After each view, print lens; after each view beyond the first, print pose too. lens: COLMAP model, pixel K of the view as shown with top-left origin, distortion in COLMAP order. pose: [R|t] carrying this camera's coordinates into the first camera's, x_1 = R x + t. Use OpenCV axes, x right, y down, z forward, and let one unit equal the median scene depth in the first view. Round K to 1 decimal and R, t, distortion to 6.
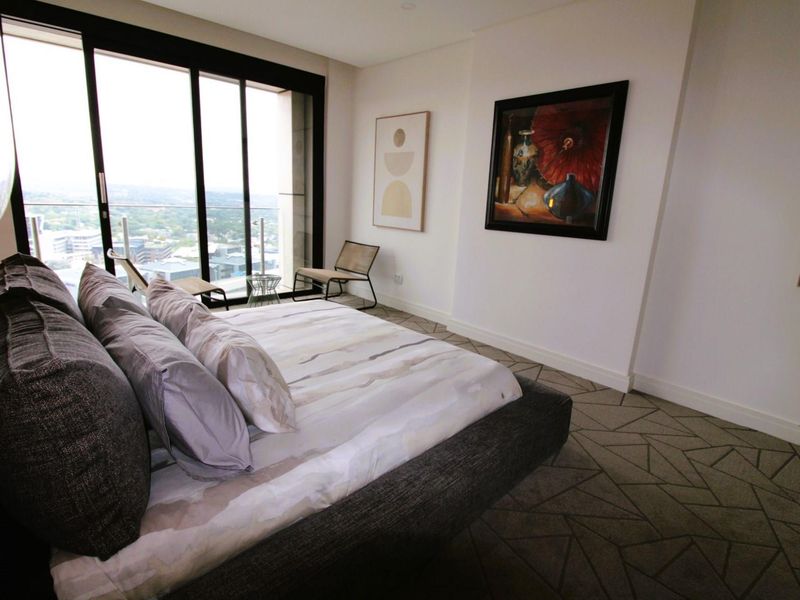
lens RADIAL K [[416.7, 0, 400.0], [0, 416.7, 298.1], [0, 0, 1]] dist [-0.001019, -0.000080]
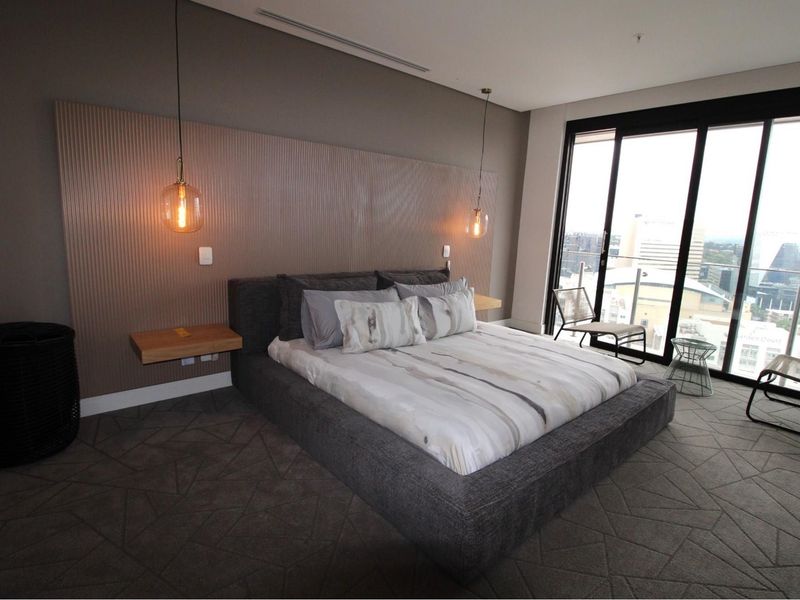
lens RADIAL K [[416.7, 0, 399.5], [0, 416.7, 297.7], [0, 0, 1]] dist [-0.001019, -0.000080]
pose [[-0.031637, 0.131196, -0.990851, 1.028520], [-0.290346, 0.947392, 0.134712, -0.157601], [0.956399, 0.291952, 0.008120, 0.769948]]
